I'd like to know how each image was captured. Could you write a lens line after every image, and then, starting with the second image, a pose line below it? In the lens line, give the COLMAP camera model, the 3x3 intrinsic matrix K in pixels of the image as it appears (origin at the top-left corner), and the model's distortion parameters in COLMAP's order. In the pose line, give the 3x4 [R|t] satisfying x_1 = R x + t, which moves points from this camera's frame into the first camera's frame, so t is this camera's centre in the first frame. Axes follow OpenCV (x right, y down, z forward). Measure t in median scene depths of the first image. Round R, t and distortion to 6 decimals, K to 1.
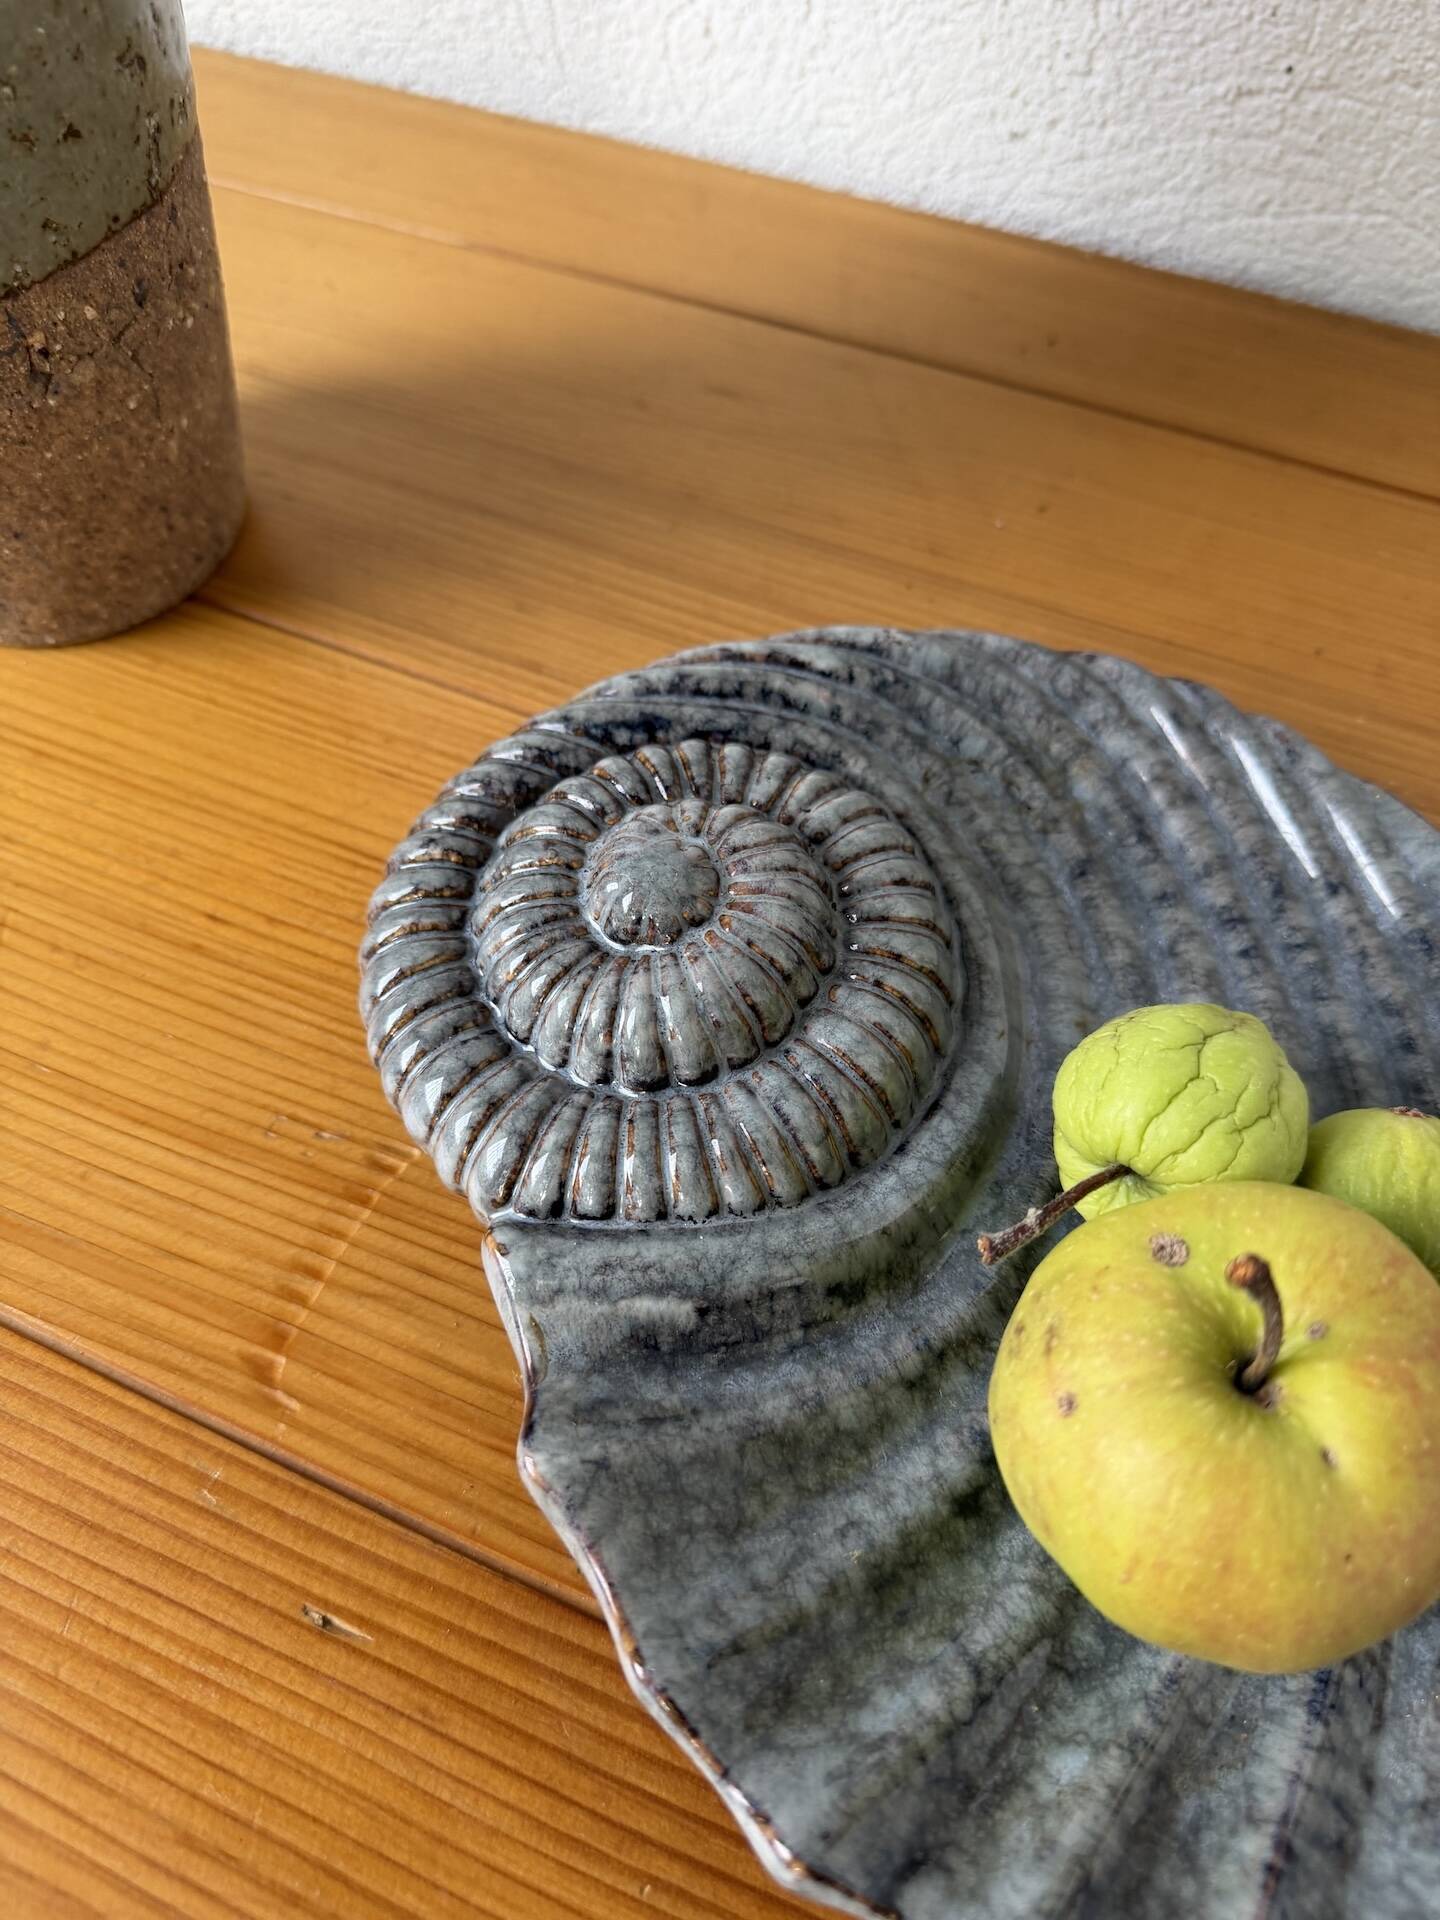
lens RADIAL K [[1411.3, 0, 720.0], [0, 1411.3, 960.0], [0, 0, 1]] dist [0.160967, -0.464243]
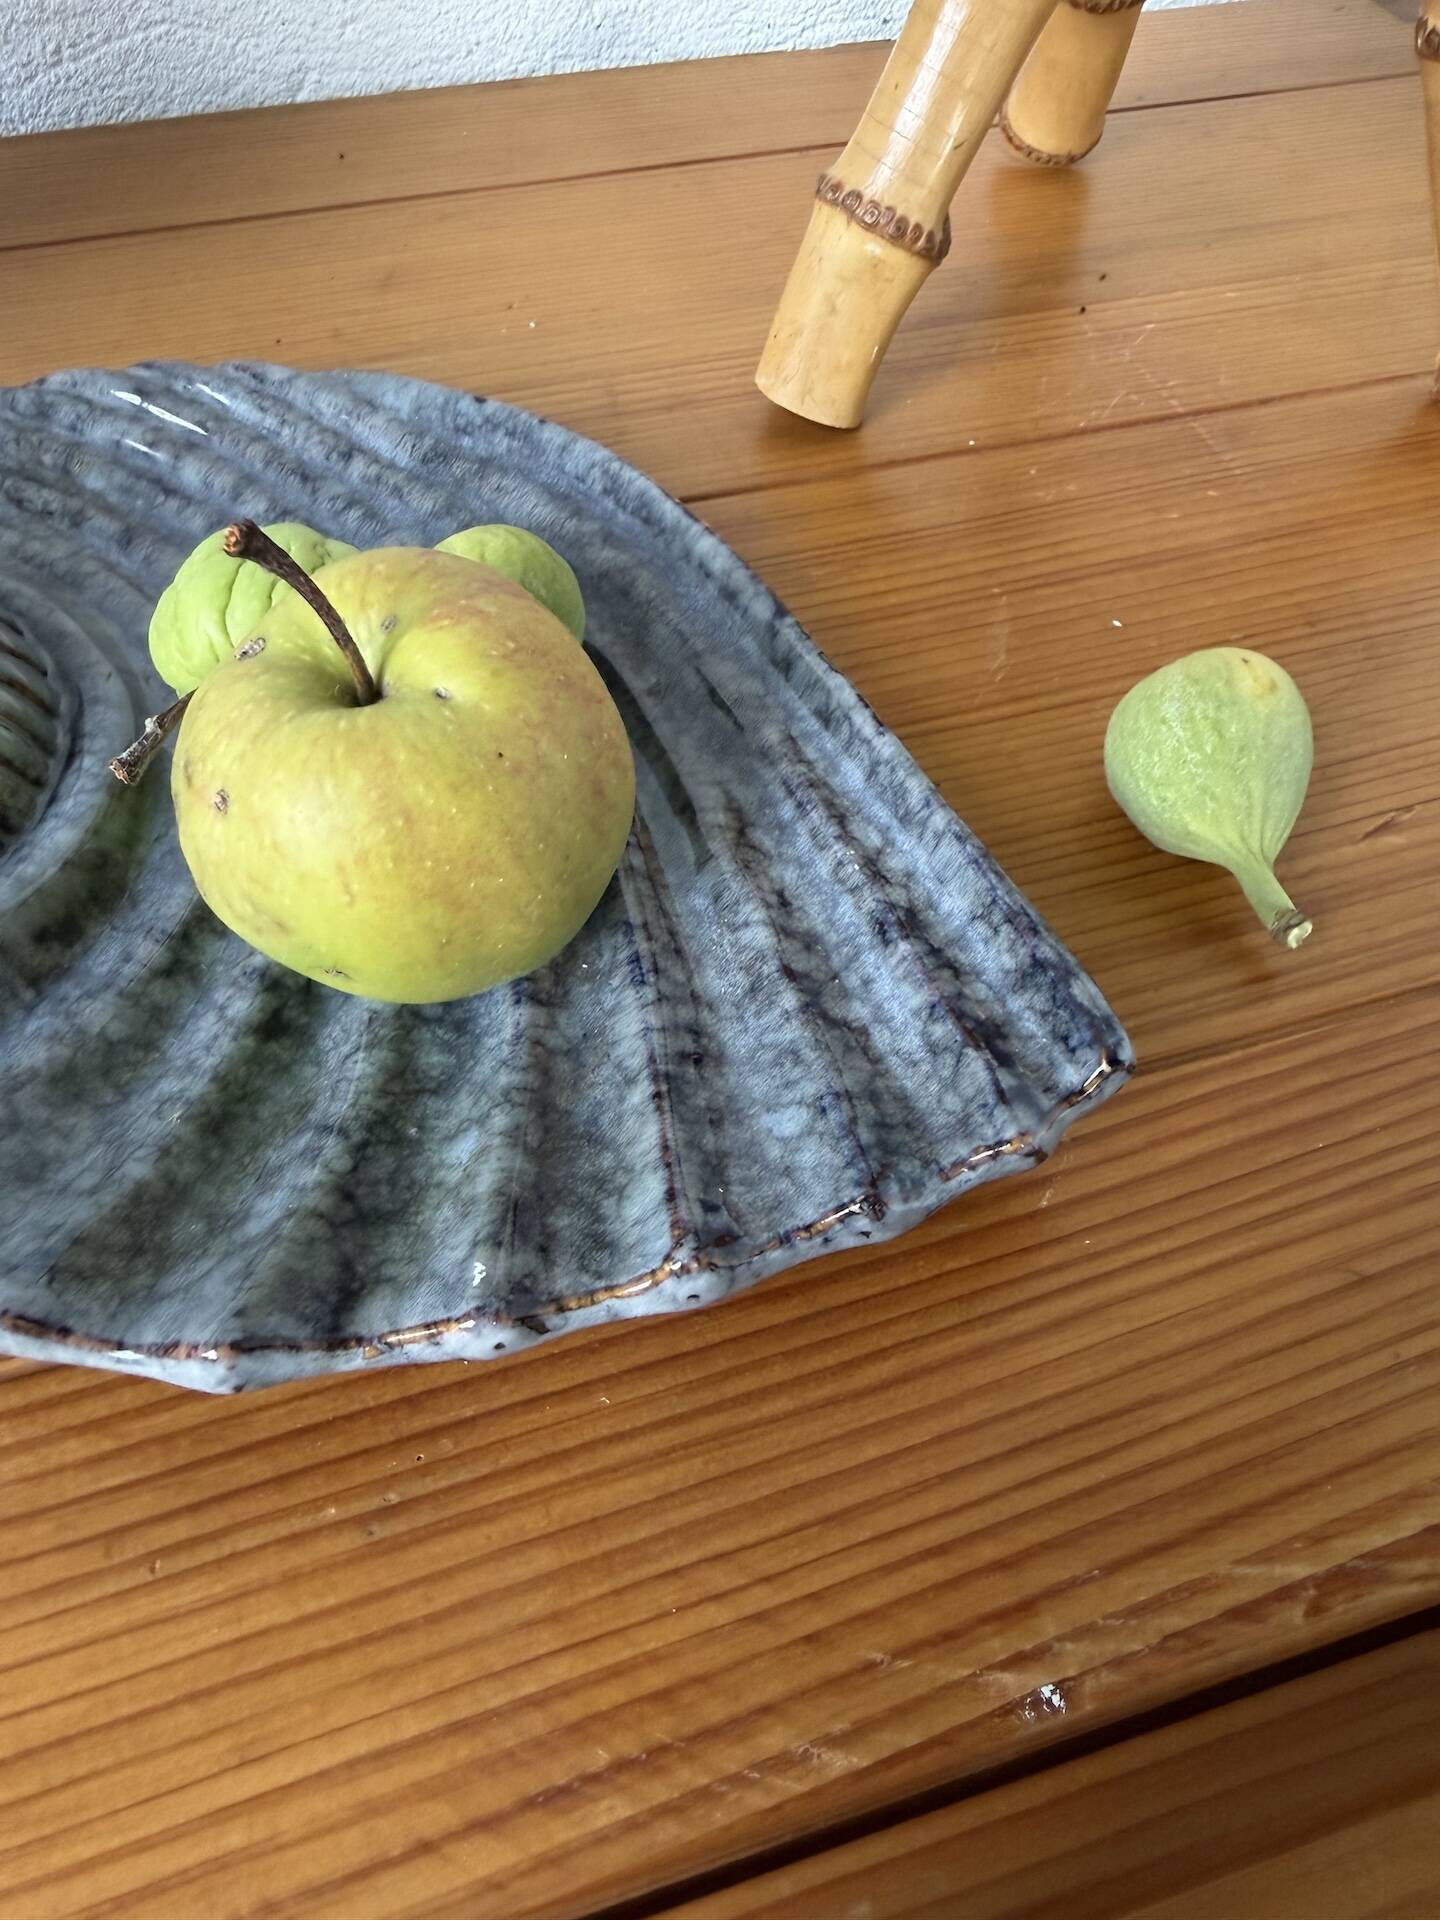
lens RADIAL K [[1394.6, 0, 716.7], [0, 1394.6, 849.5], [0, 0, 1]] dist [-0.001355, 0.006262]
pose [[0.764333, -0.496547, 0.411382, 0.065319], [0.536391, 0.843689, 0.021756, 0.373719], [-0.357881, 0.204033, 0.911203, -0.009627]]
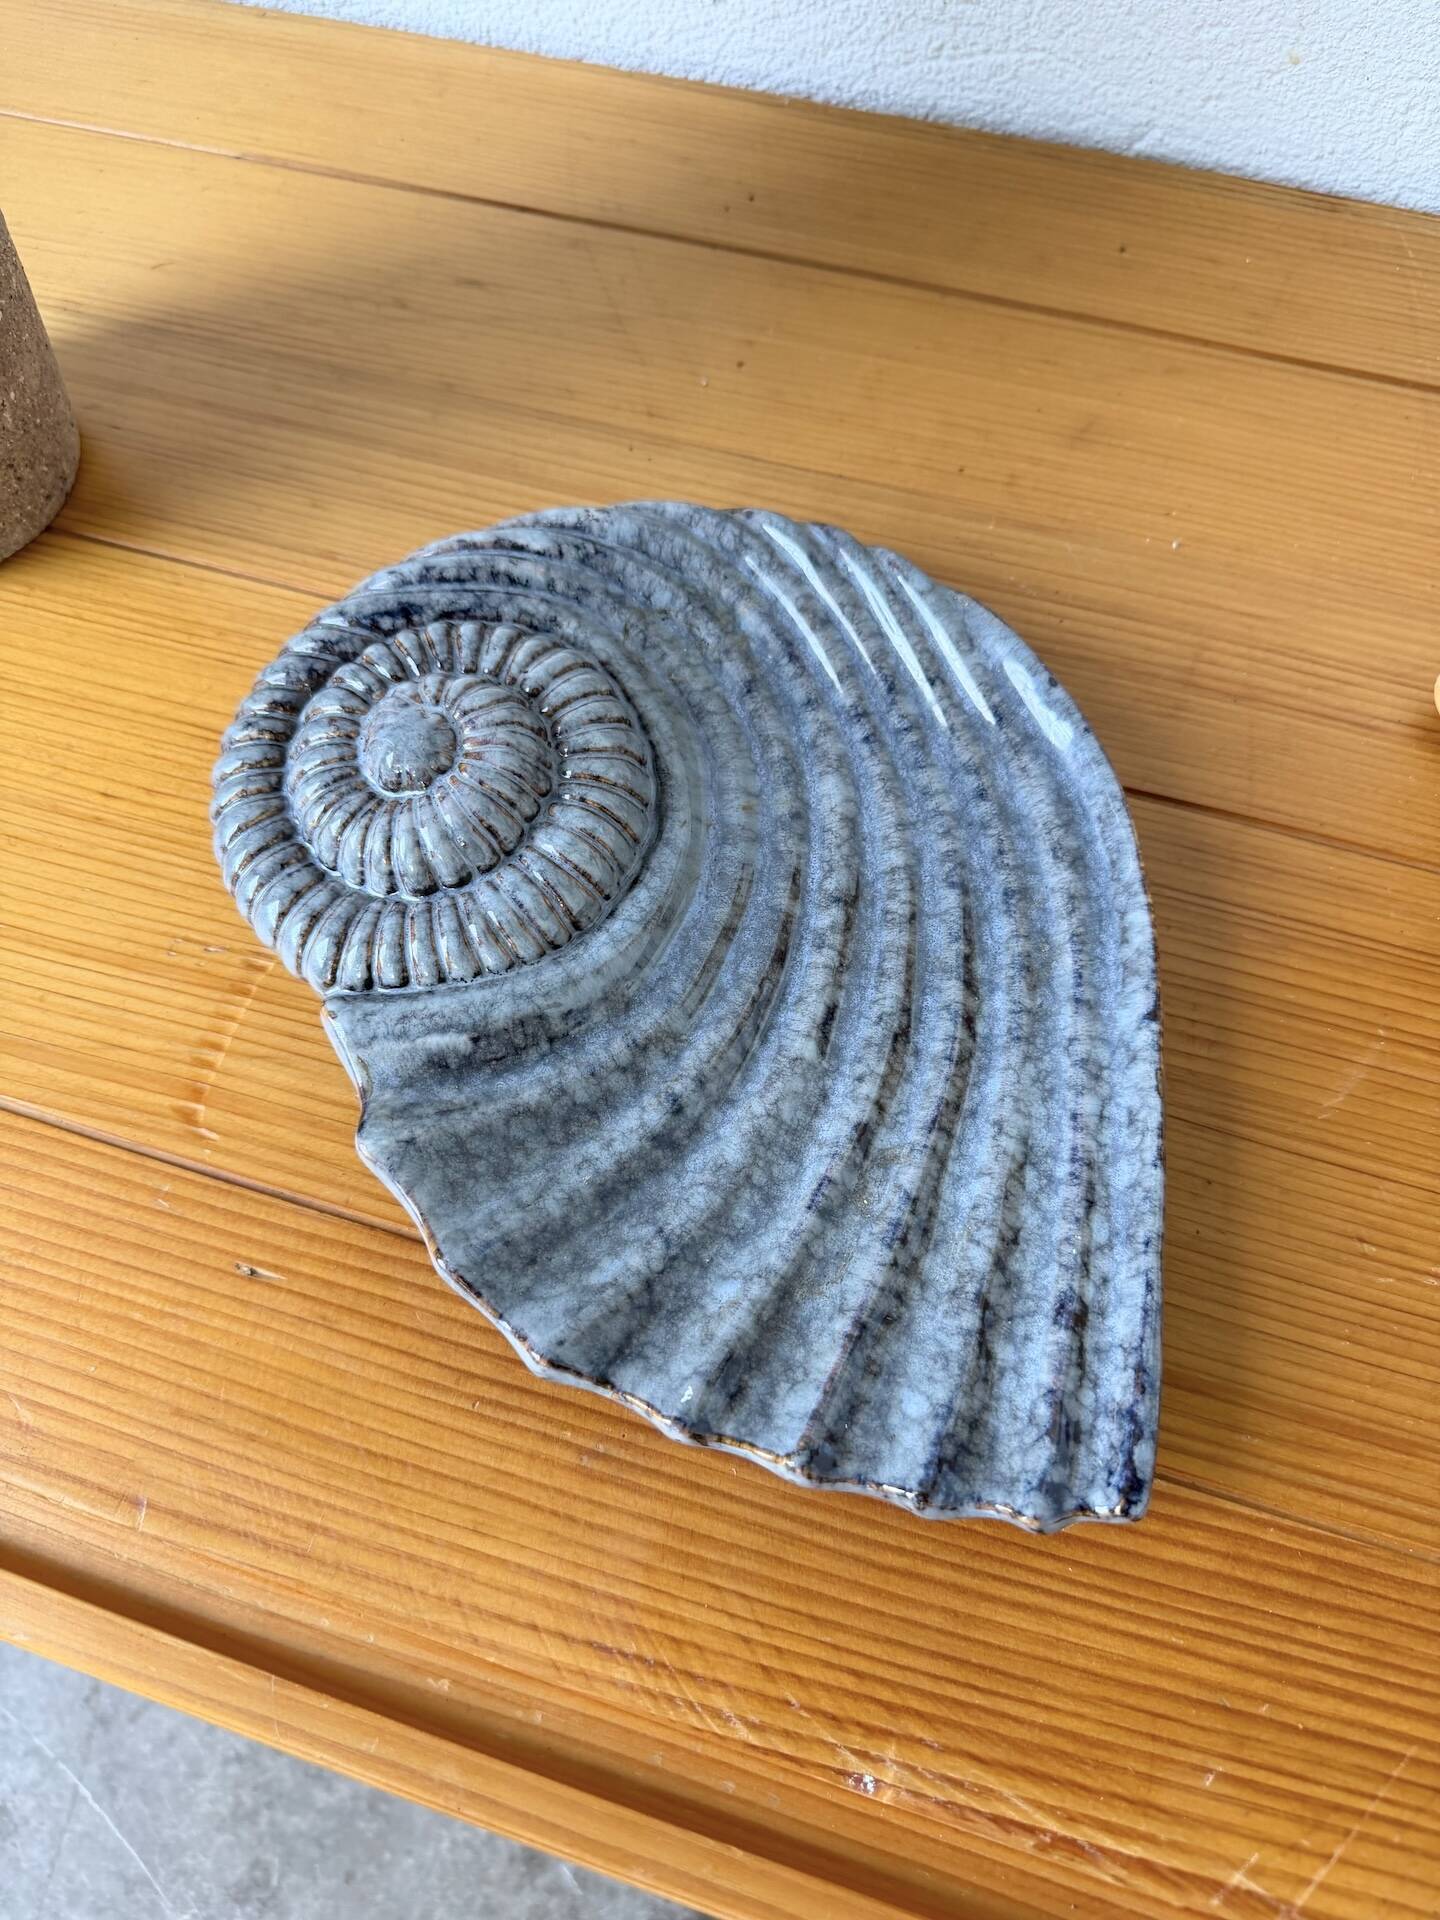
lens RADIAL K [[1382.8, 0, 714.5], [0, 1382.8, 959.2], [0, 0, 1]] dist [0.155255, -0.375066]
pose [[0.993288, -0.115506, 0.006094, 0.213352], [0.112716, 0.978428, 0.173130, -0.050878], [-0.025960, -0.171281, 0.984880, -0.372810]]
